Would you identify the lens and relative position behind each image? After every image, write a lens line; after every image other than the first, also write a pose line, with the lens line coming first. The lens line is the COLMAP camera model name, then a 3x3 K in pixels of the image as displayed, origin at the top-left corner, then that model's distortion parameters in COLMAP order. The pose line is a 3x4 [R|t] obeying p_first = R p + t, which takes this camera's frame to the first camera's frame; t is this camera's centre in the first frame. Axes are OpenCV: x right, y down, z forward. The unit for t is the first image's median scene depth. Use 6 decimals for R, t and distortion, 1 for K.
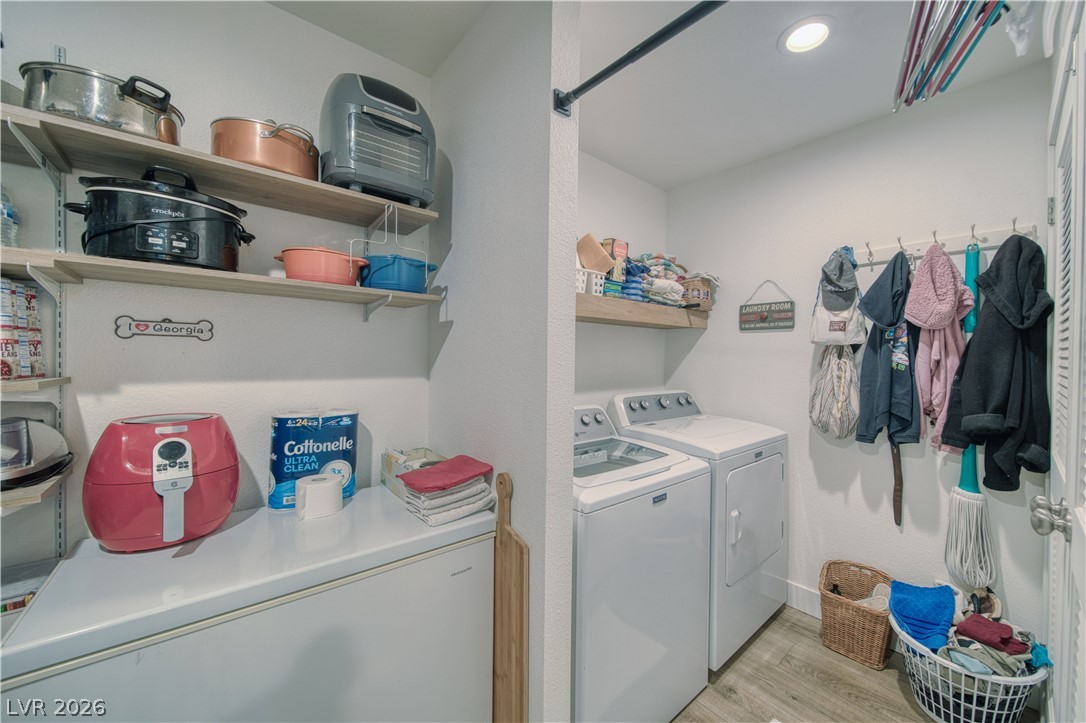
lens RADIAL K [[378.3, 0, 545.0], [0, 378.3, 360.3], [0, 0, 1]] dist [-0.000443, -0.000389]
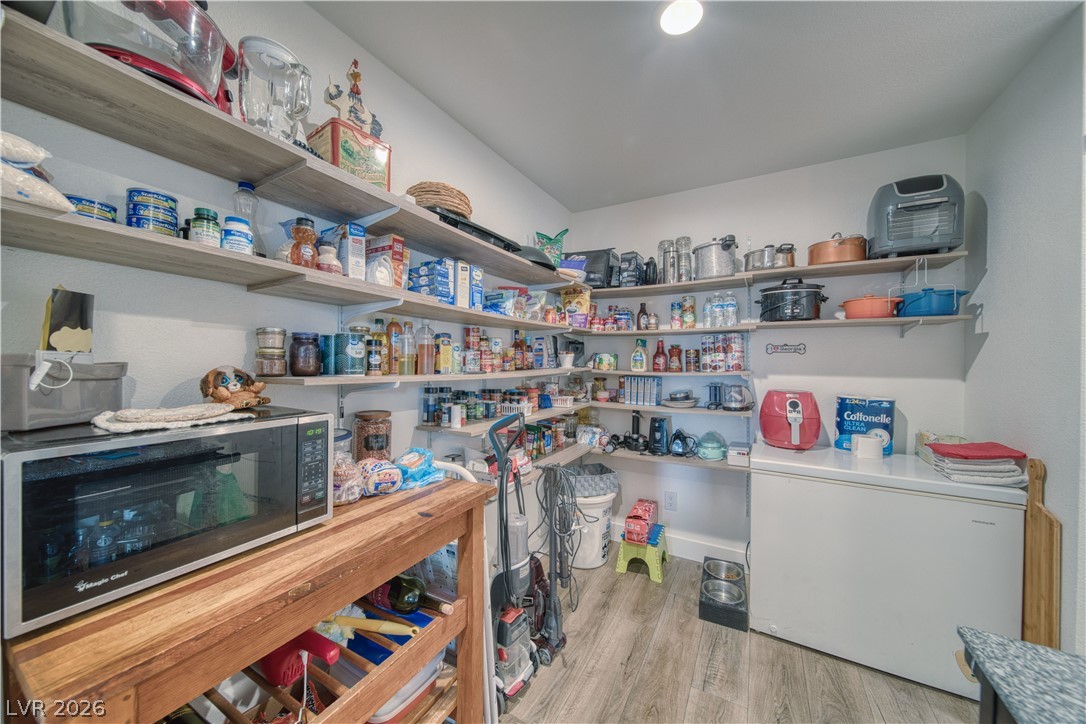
lens RADIAL K [[399.0, 0, 543.0], [0, 399.0, 362.0], [0, 0, 1]] dist [-0.000357, -0.002776]
pose [[0.357675, -0.003324, -0.933840, 0.517499], [-0.008368, 0.999942, -0.006765, 0.011940], [0.933809, 0.010234, 0.357626, -0.933839]]
